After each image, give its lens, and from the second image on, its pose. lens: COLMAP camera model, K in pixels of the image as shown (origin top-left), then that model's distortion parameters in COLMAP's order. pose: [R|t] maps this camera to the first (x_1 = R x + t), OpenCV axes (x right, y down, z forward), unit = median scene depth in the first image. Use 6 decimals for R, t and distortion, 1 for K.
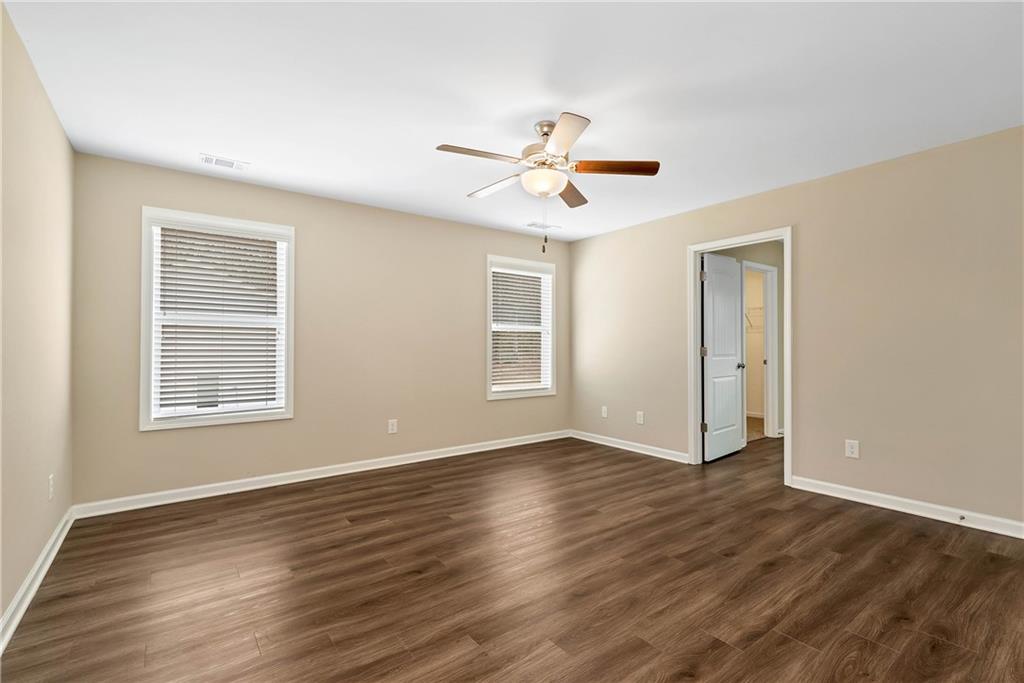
lens RADIAL K [[457.0, 0, 511.7], [0, 457.0, 340.8], [0, 0, 1]] dist [0.000397, -0.000676]
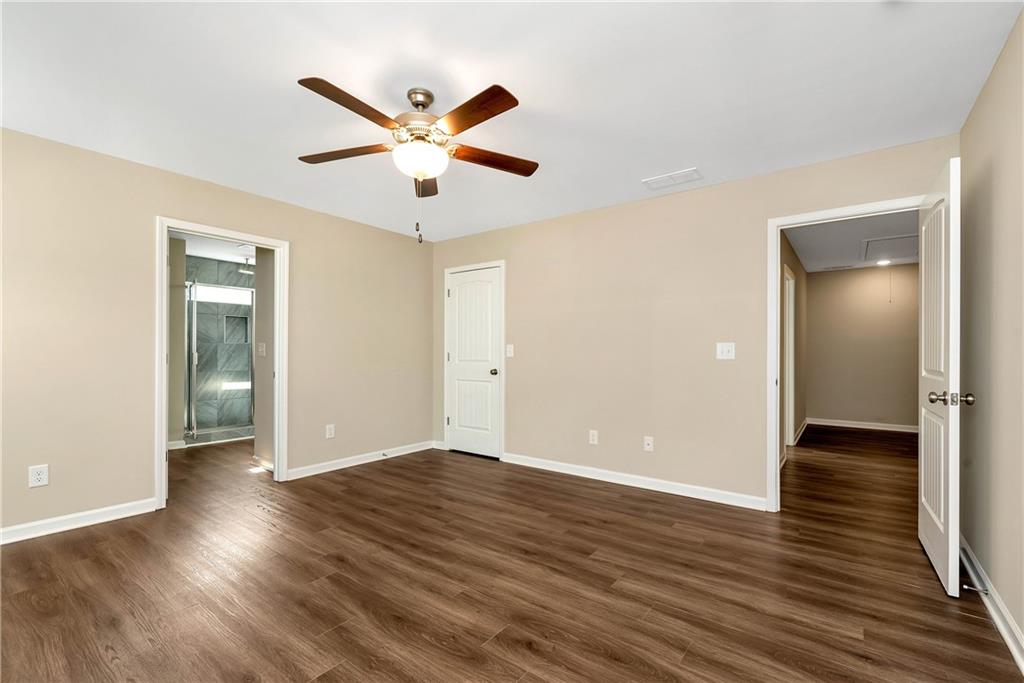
lens RADIAL K [[457.0, 0, 515.7], [0, 457.0, 350.7], [0, 0, 1]] dist [0.000397, -0.000676]
pose [[-0.288402, 0.004462, 0.957499, -0.868632], [-0.015993, 0.999827, -0.009477, 0.013942], [-0.957376, -0.018047, -0.288281, 1.157846]]
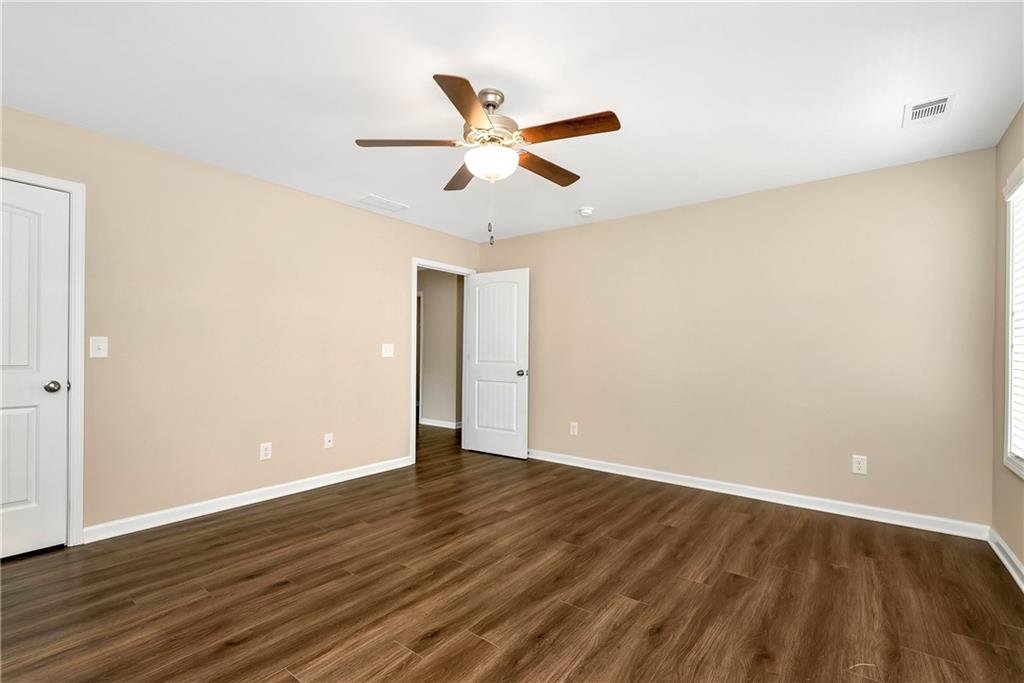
lens RADIAL K [[457.0, 0, 534.3], [0, 457.0, 352.3], [0, 0, 1]] dist [0.000397, -0.000676]
pose [[-0.949446, -0.006264, -0.313869, 0.282733], [-0.002107, 0.999906, -0.013583, 0.021152], [0.313924, -0.012235, -0.949369, 1.987403]]
